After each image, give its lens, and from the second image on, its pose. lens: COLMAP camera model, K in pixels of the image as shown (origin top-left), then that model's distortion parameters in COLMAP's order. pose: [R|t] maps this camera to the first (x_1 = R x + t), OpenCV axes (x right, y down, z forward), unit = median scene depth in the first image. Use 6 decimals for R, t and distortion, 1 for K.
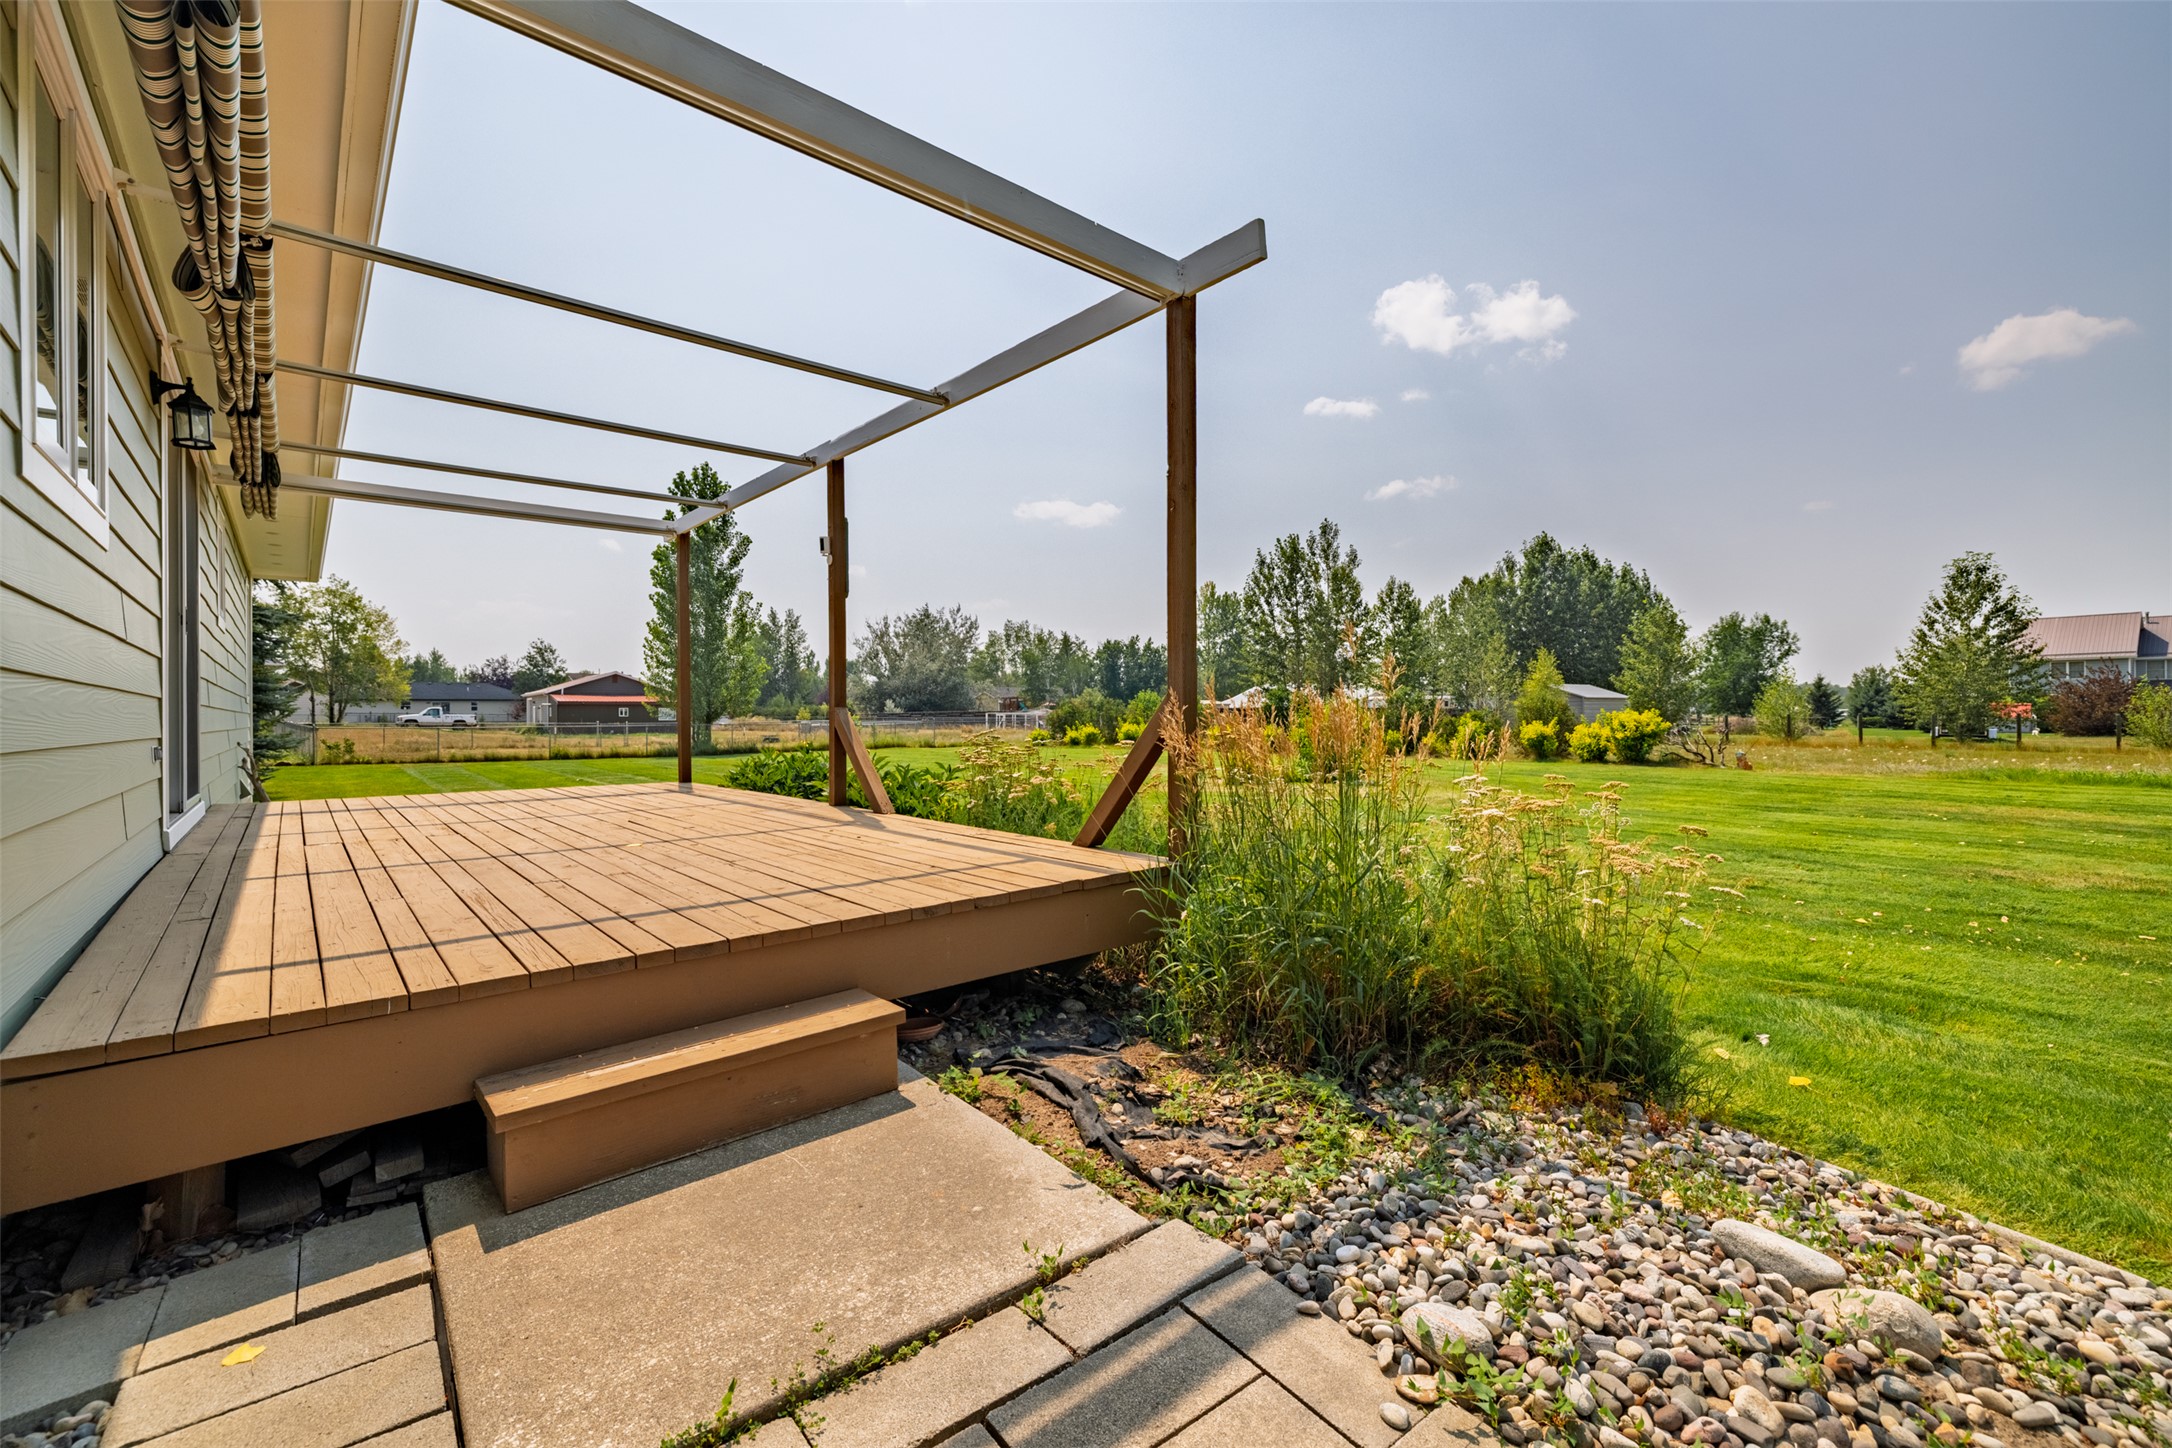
lens RADIAL K [[927.7, 0, 1096.5], [0, 927.7, 715.1], [0, 0, 1]] dist [0.000087, -0.000190]
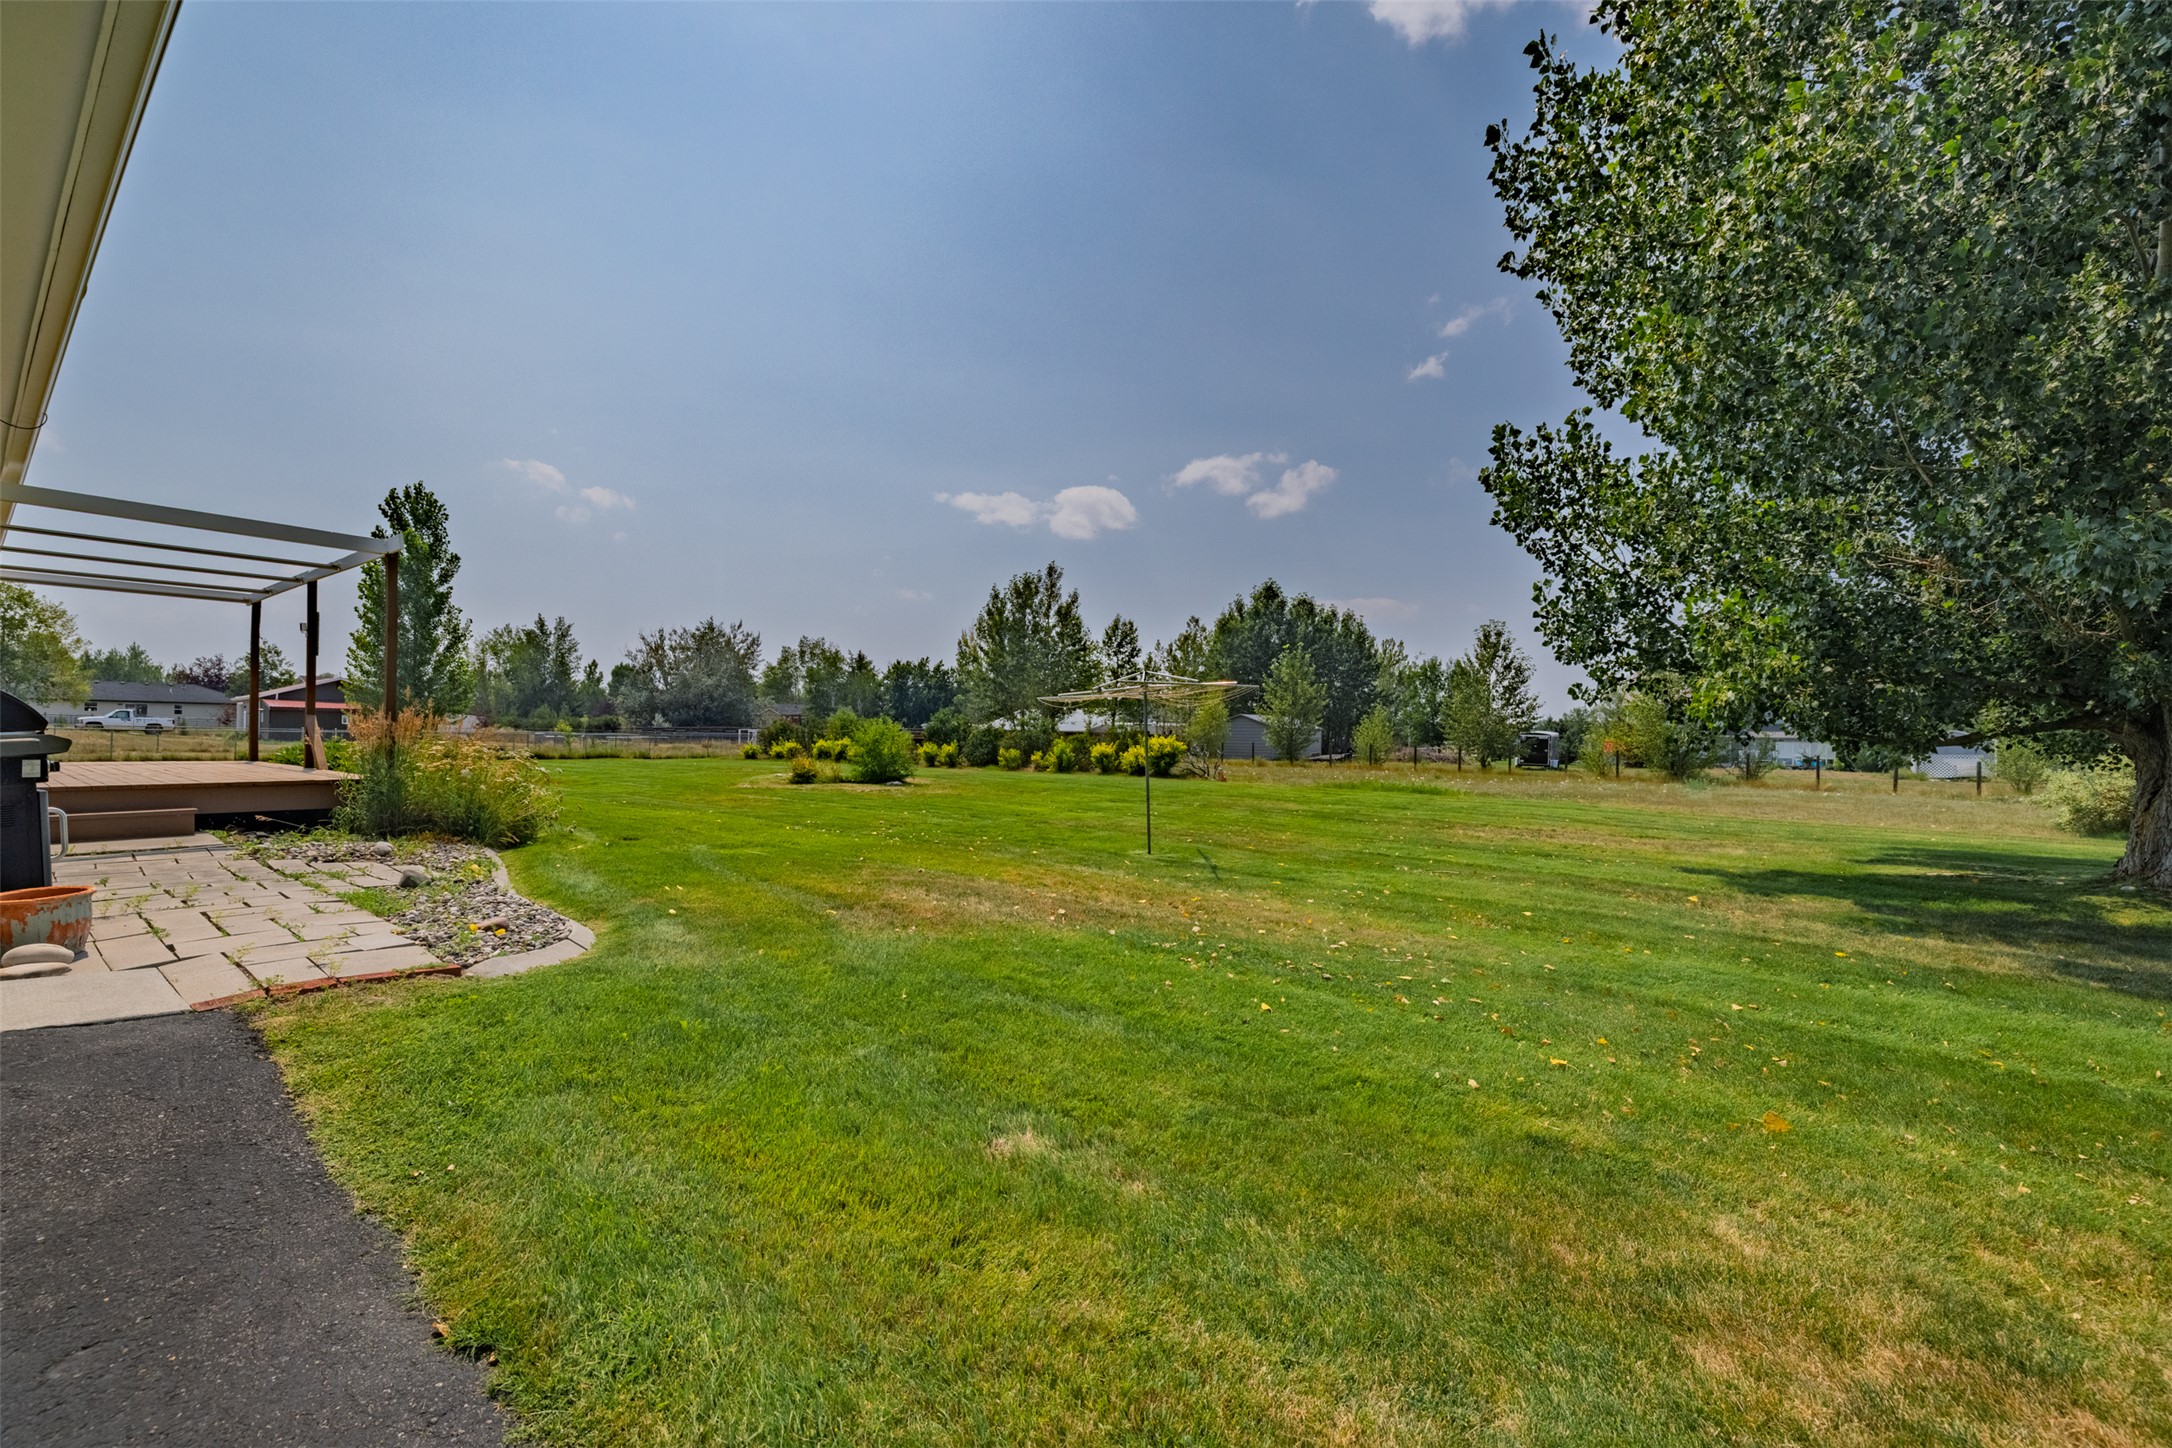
lens RADIAL K [[943.4, 0, 1079.3], [0, 943.4, 730.9], [0, 0, 1]] dist [-0.001057, 0.000471]
pose [[0.986030, 0.022740, 0.165008, 0.085520], [-0.021622, 0.999729, -0.008571, 0.000664], [-0.165159, 0.004883, 0.986255, -0.102465]]
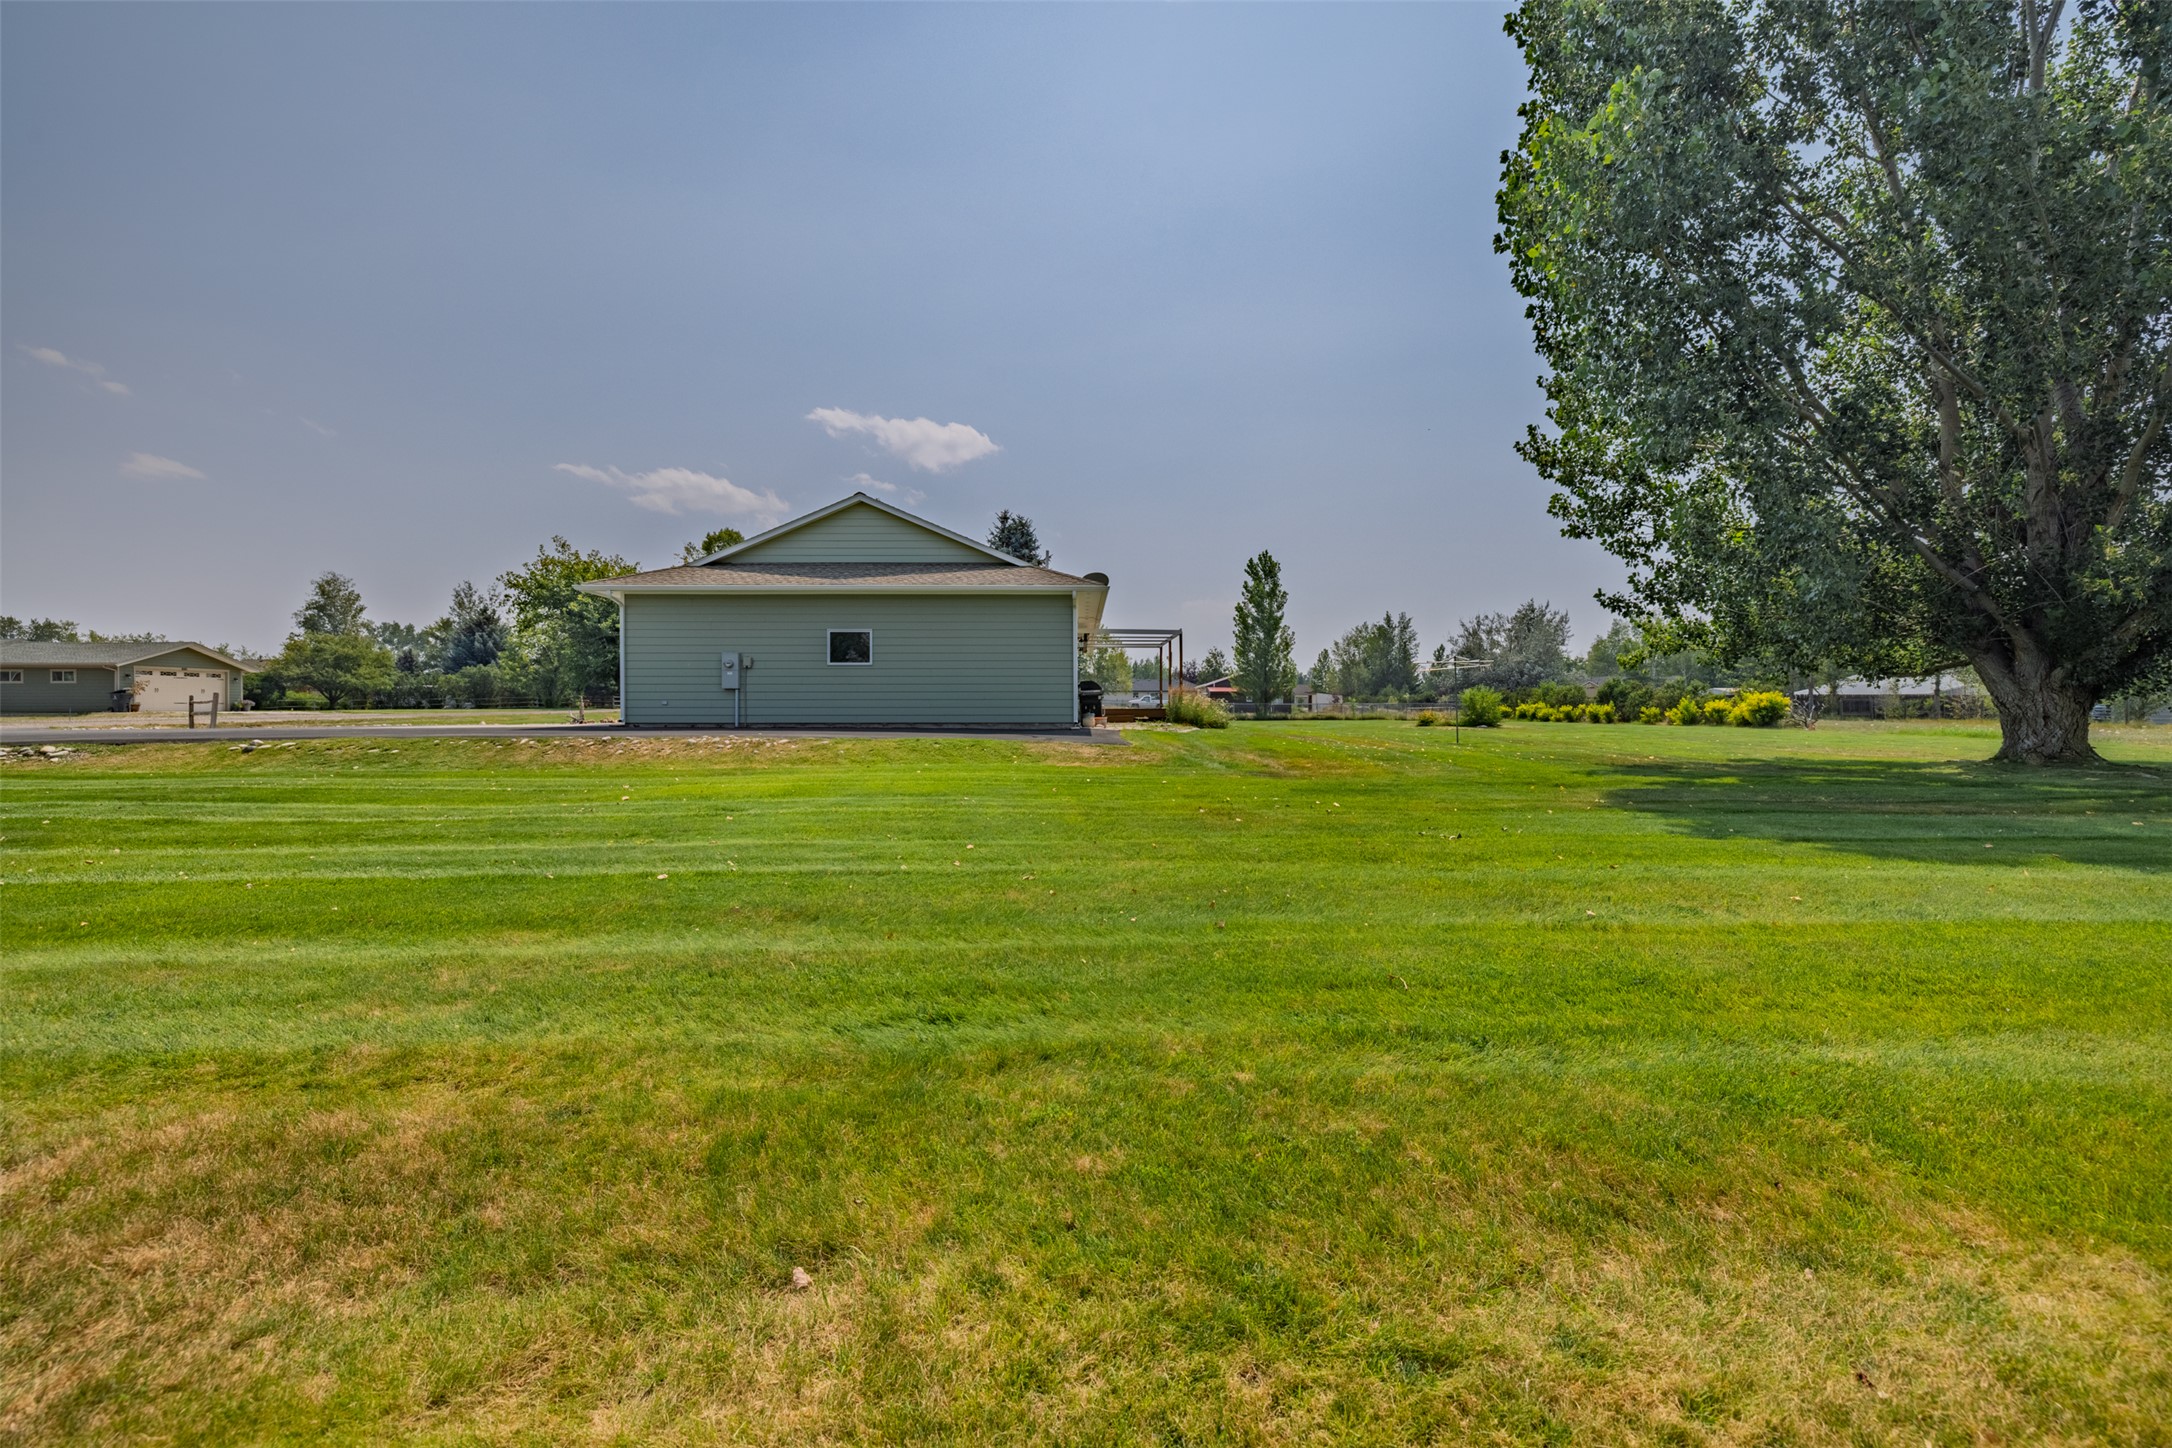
lens RADIAL K [[927.7, 0, 1096.5], [0, 927.7, 715.1], [0, 0, 1]] dist [0.000087, -0.000190]
pose [[0.770002, 0.011385, -0.637940, 0.251808], [-0.005532, 0.999922, 0.011168, 0.007799], [0.638017, -0.005070, 0.770005, -0.301567]]
